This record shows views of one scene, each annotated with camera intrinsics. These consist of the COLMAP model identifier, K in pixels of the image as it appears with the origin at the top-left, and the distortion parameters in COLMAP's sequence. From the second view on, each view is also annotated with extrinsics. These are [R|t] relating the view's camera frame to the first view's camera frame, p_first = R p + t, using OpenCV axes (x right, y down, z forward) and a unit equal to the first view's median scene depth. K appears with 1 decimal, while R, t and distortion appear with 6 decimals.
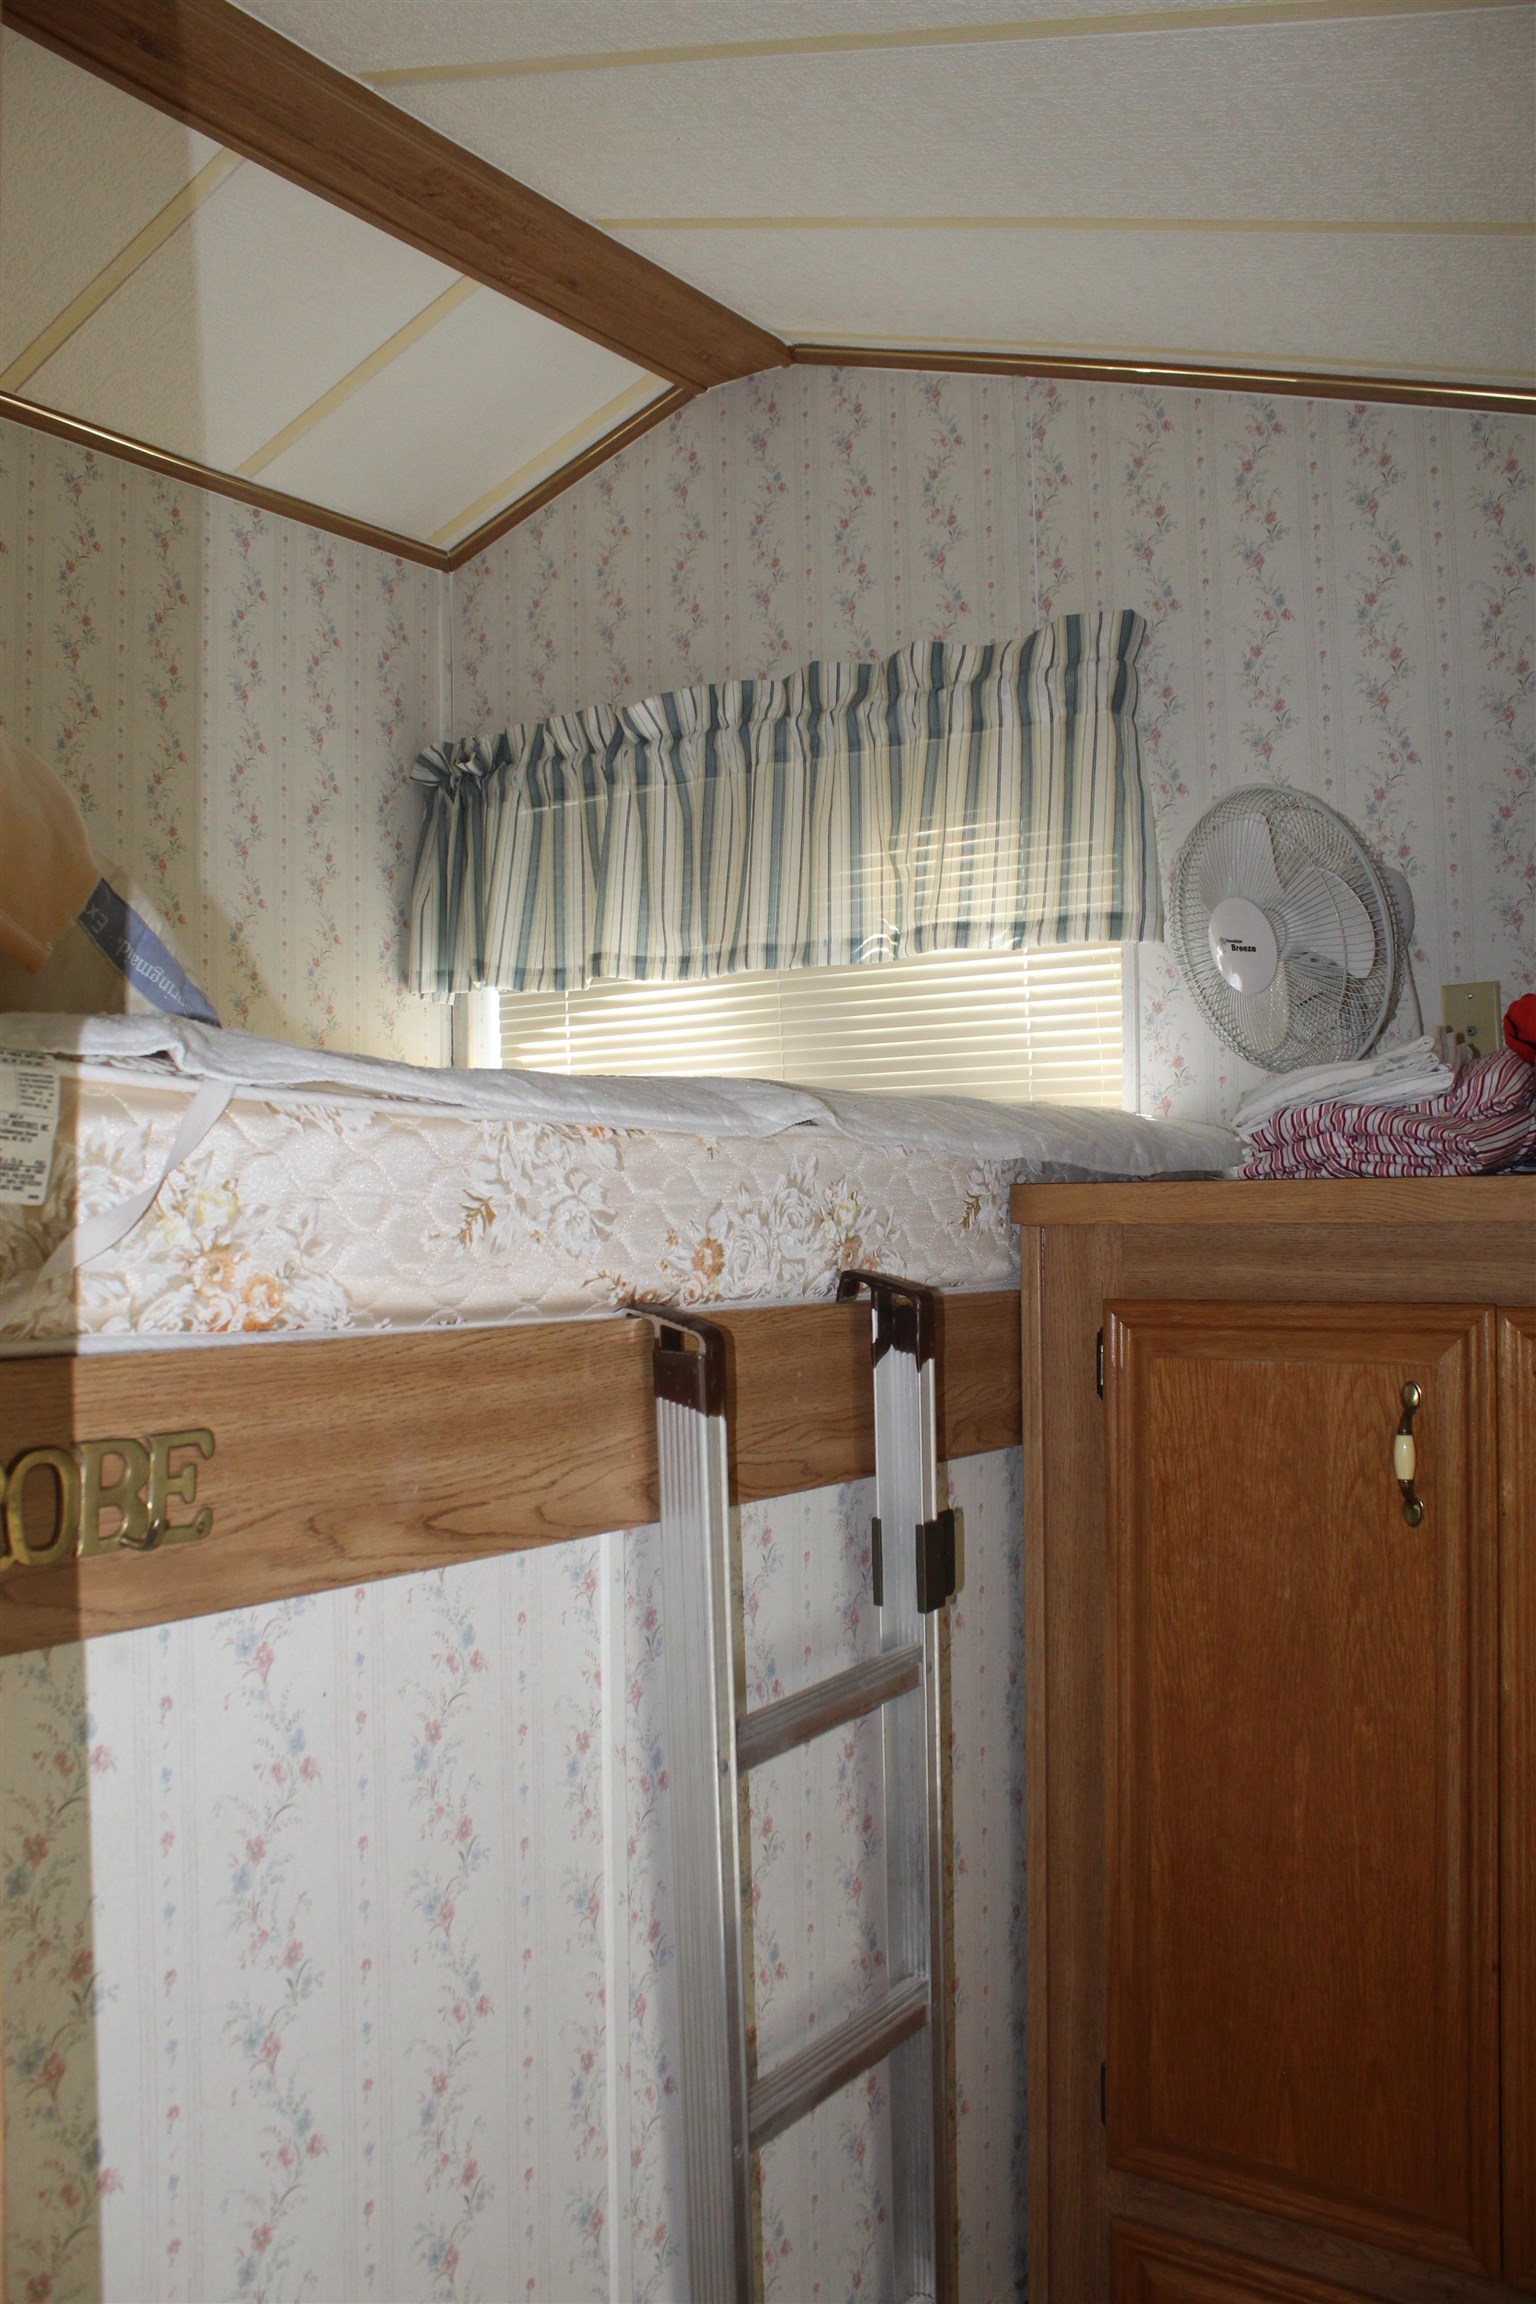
lens RADIAL K [[1904.0, 0, 770.5], [0, 1904.0, 1151.0], [0, 0, 1]] dist [-0.167692, 0.146035]
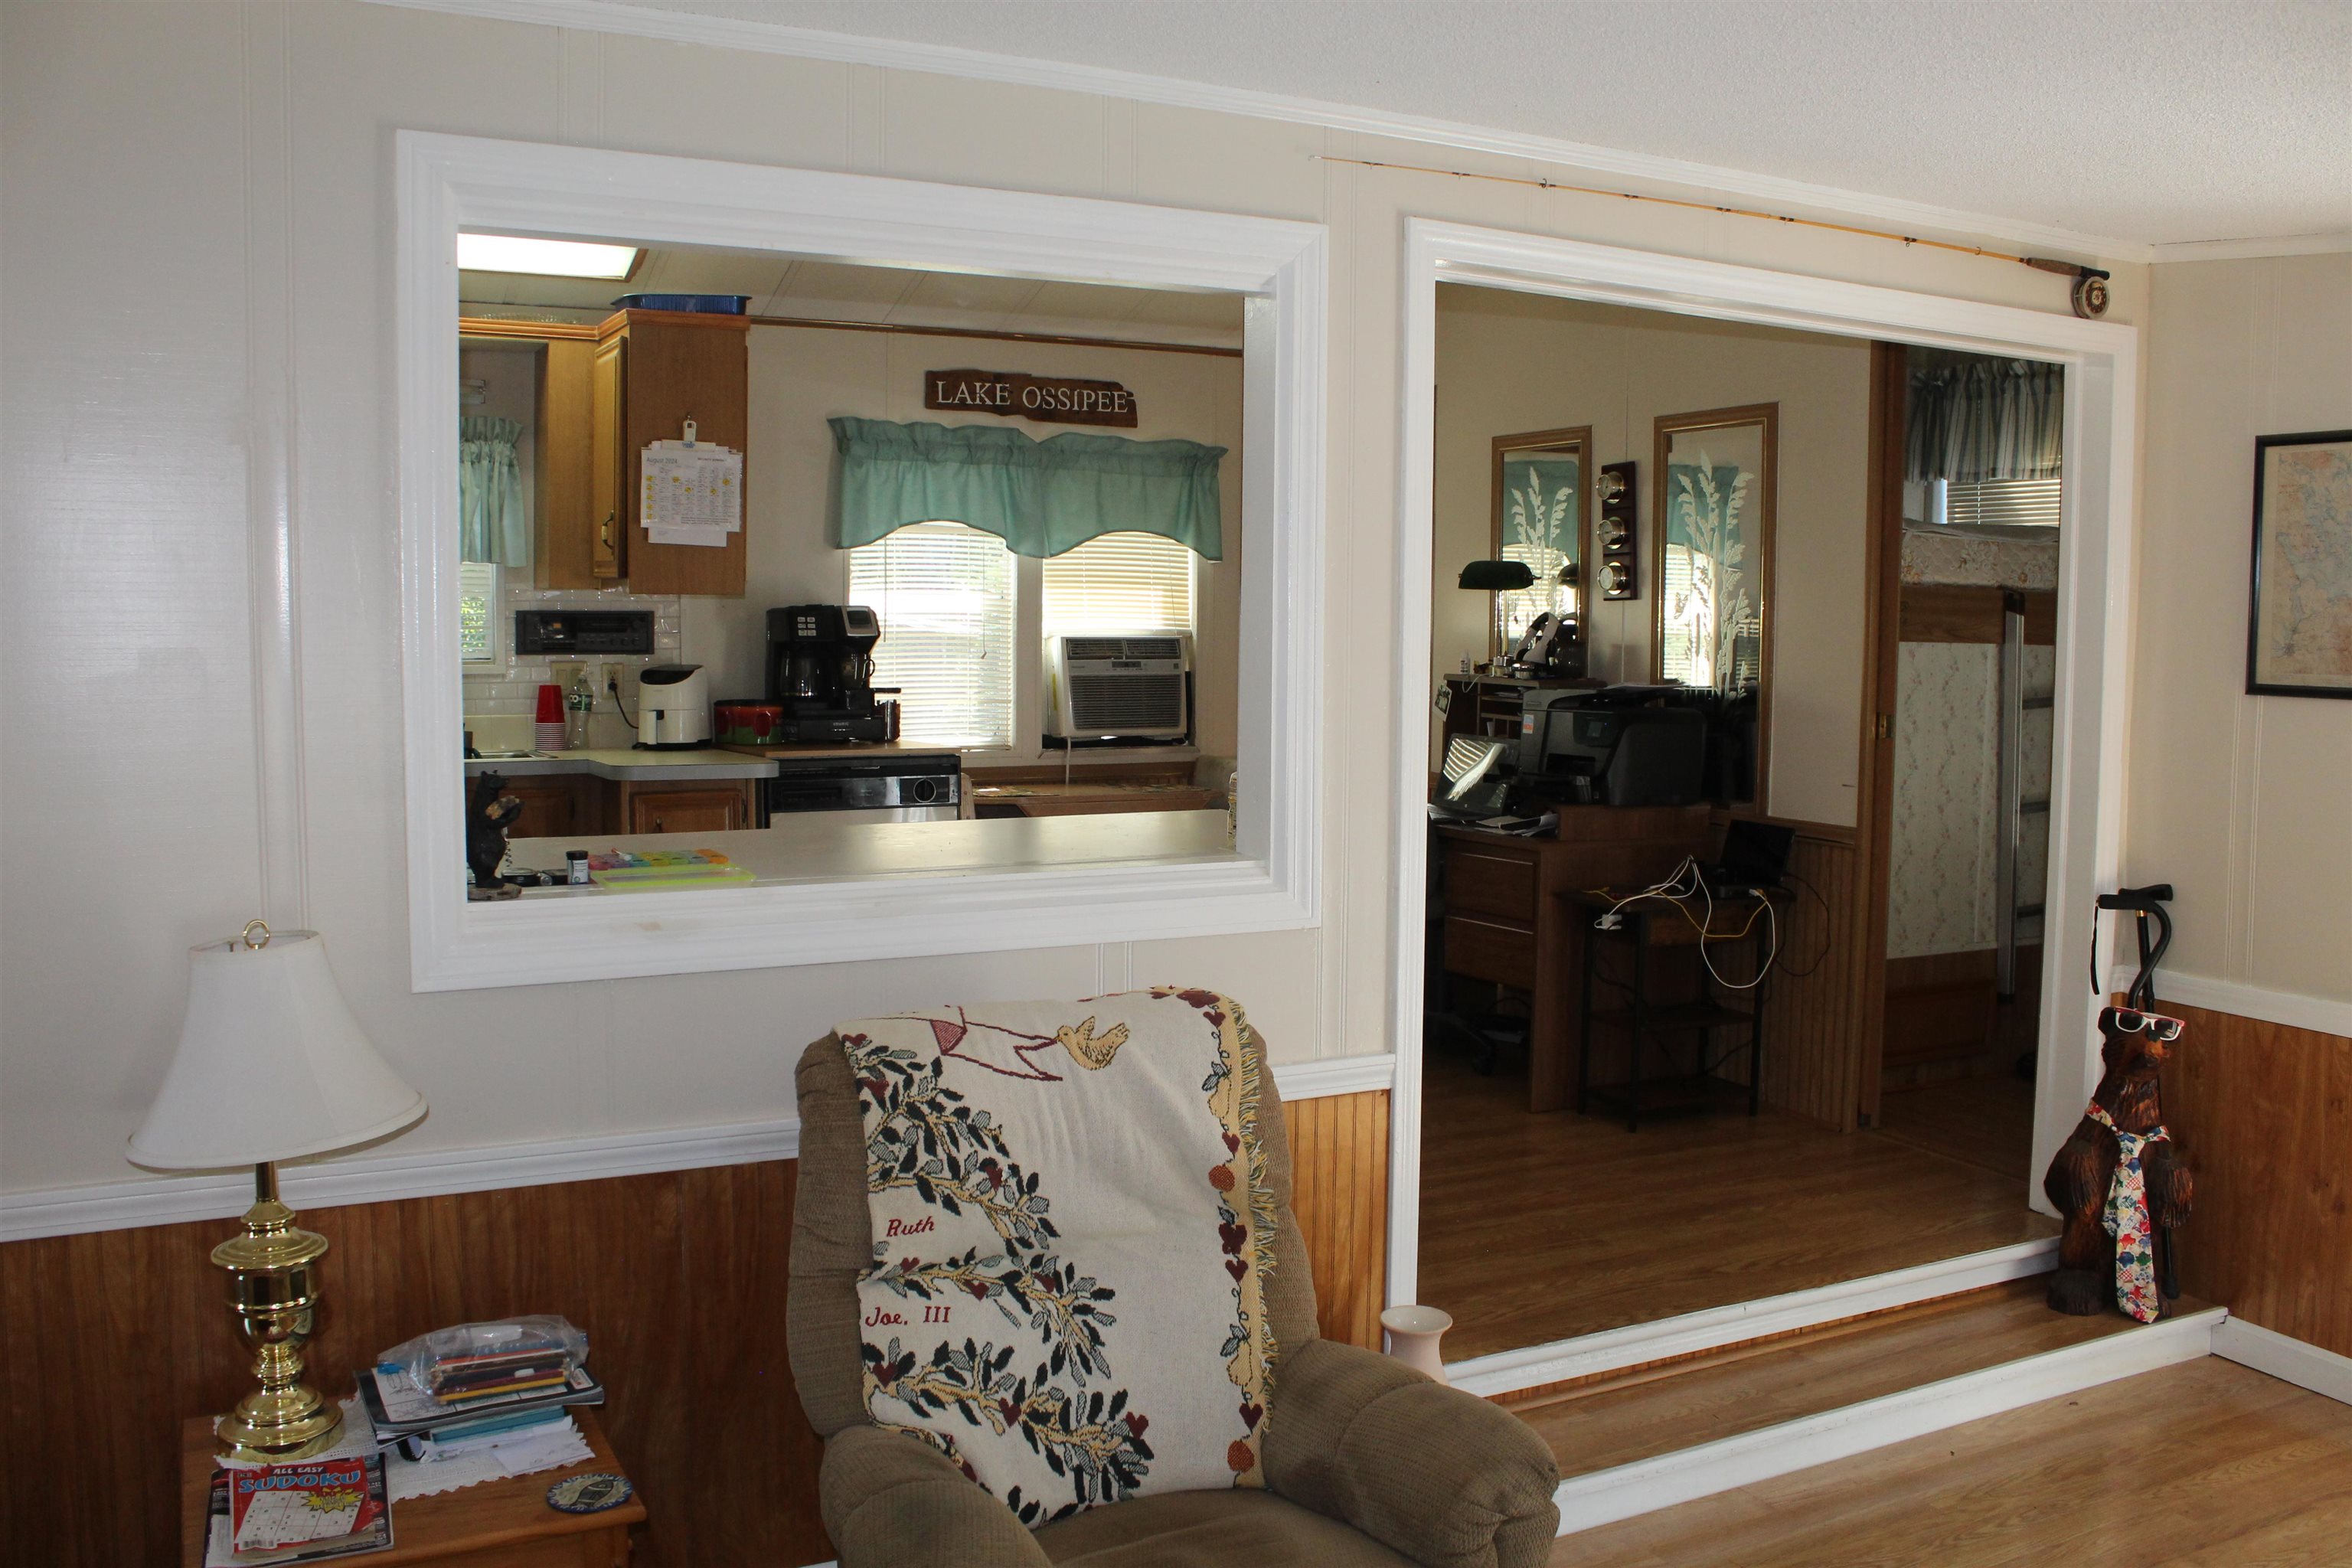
lens RADIAL K [[1943.7, 0, 1168.5], [0, 1943.7, 784.5], [0, 0, 1]] dist [-0.167692, 0.146035]
pose [[0.880275, 0.062127, -0.470380, 0.153489], [-0.006740, 0.992928, 0.118531, 0.019313], [0.474417, -0.101169, 0.874468, -1.825138]]
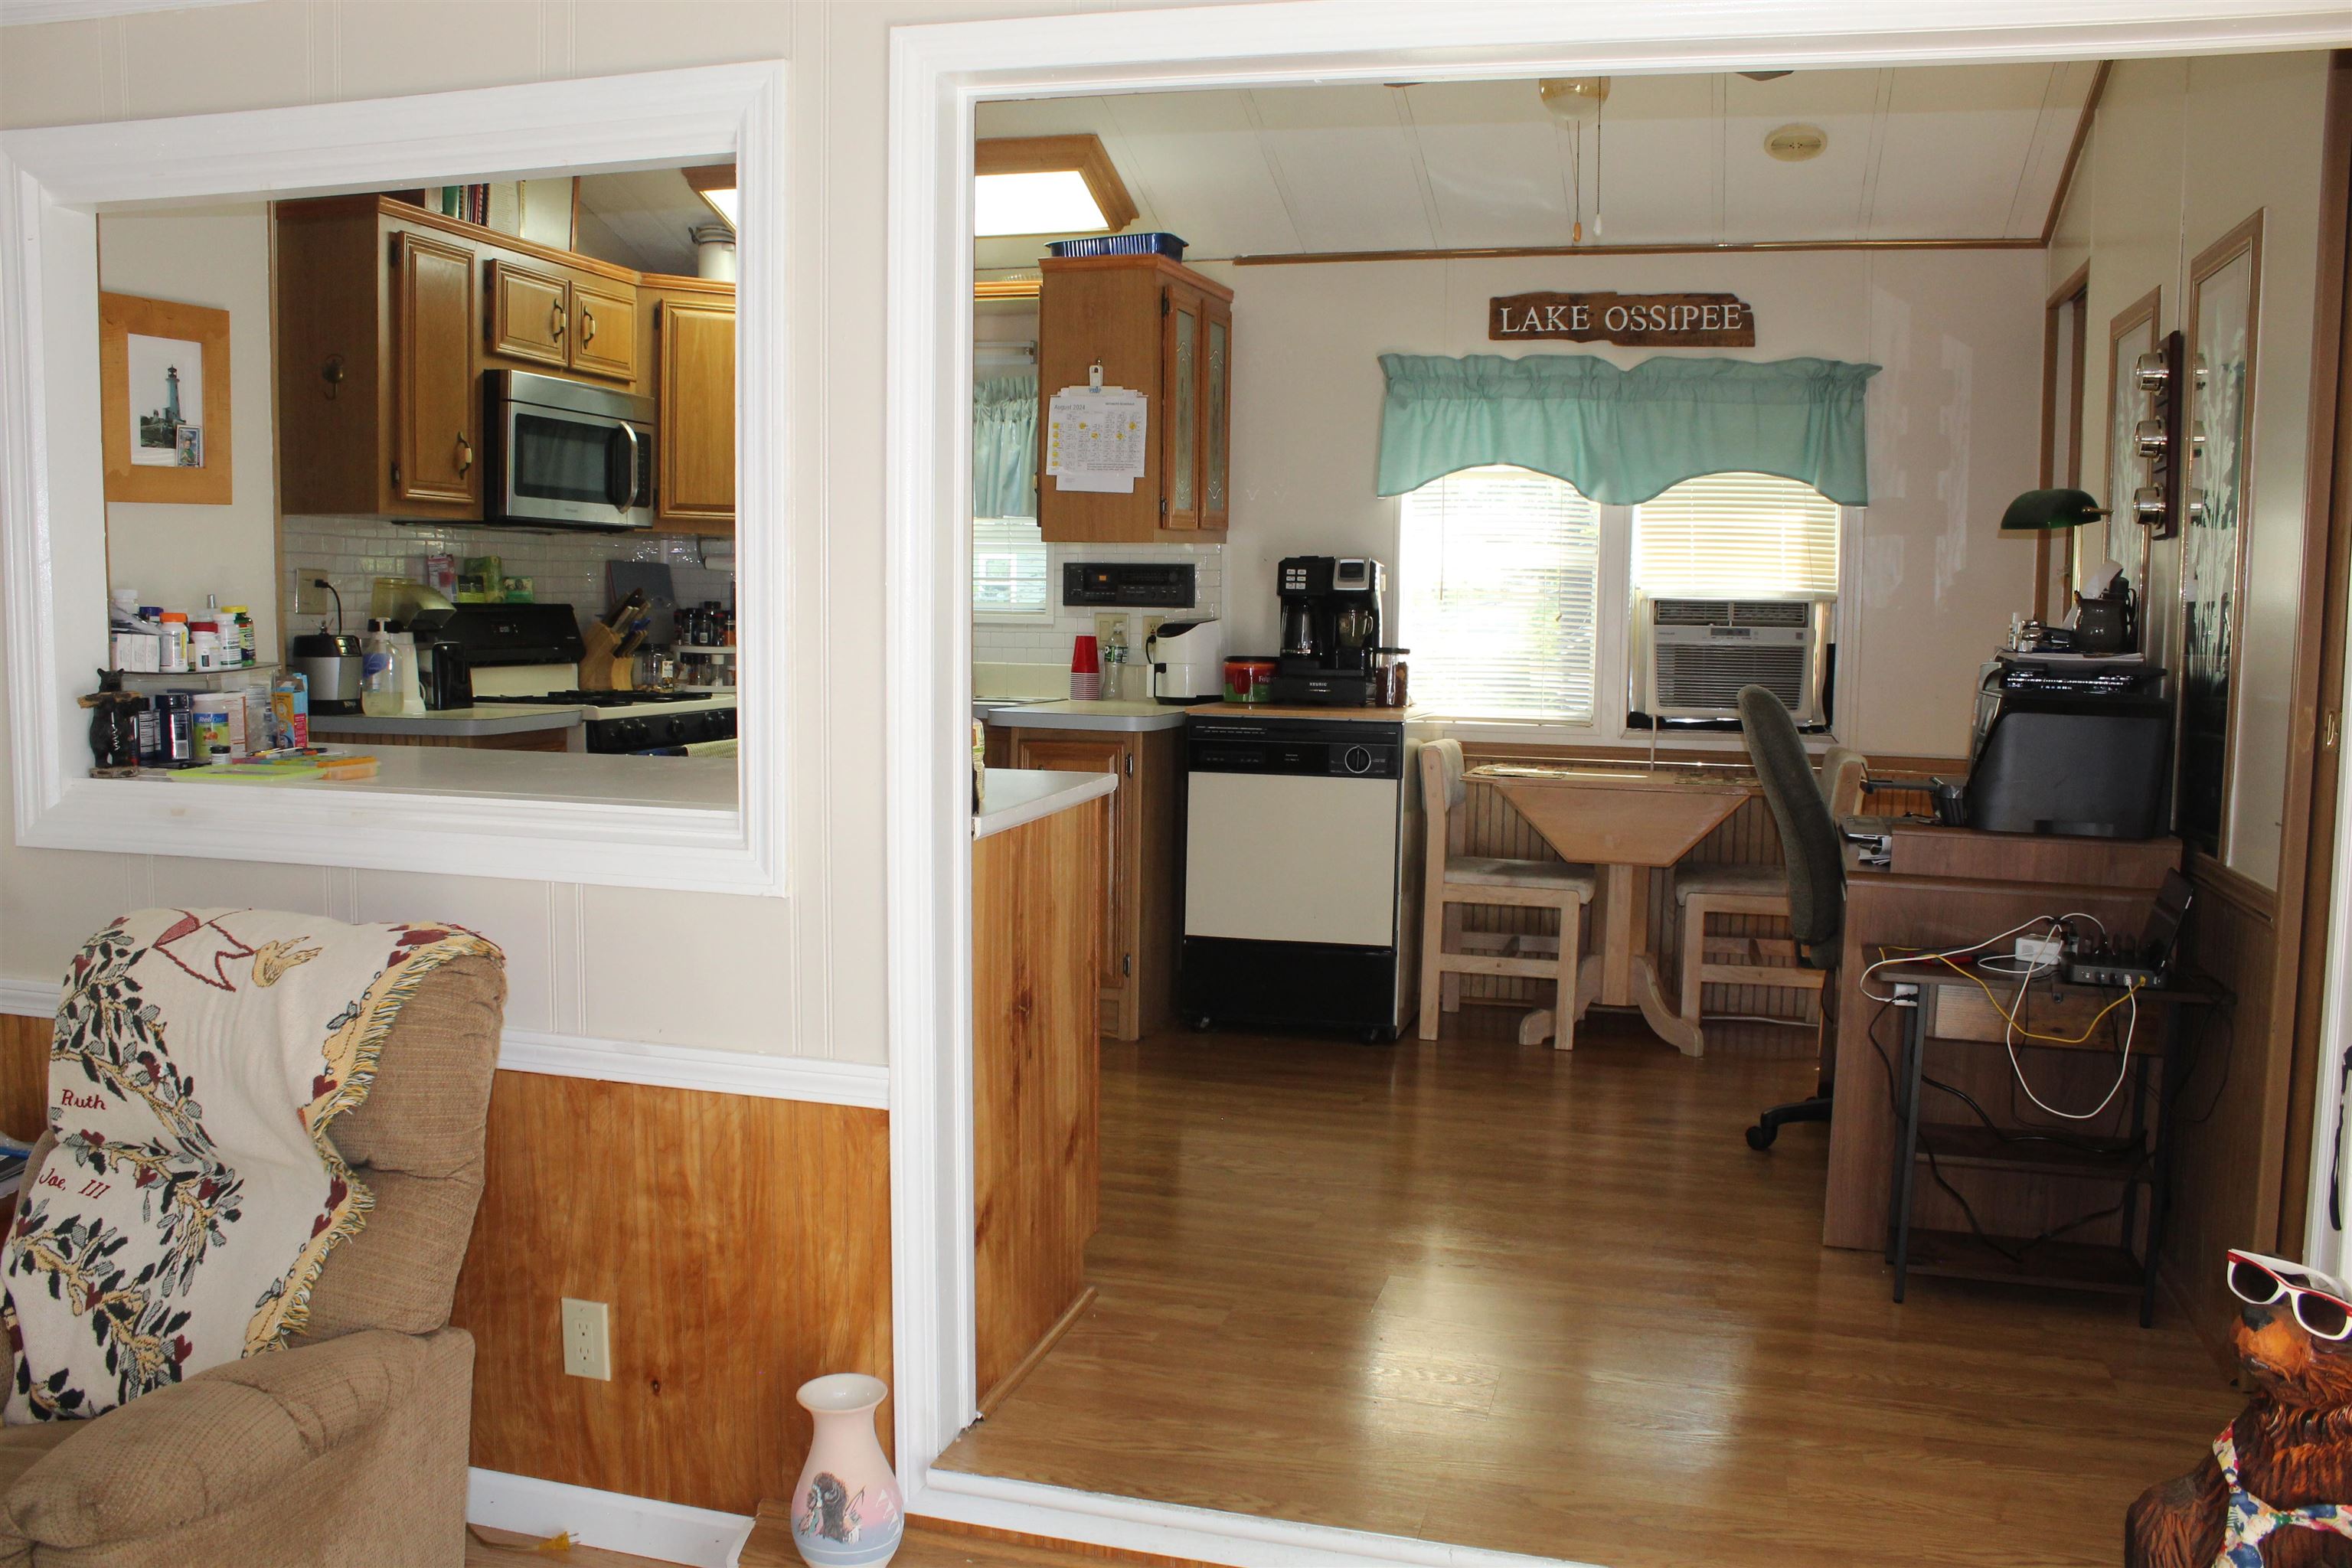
lens RADIAL K [[1943.7, 0, 1158.4], [0, 1943.7, 779.3], [0, 0, 1]] dist [-0.167692, 0.146035]
pose [[0.323929, 0.107825, -0.939917, 0.718412], [0.011120, 0.992982, 0.117745, 0.076163], [0.946016, -0.048592, 0.320456, -0.799837]]
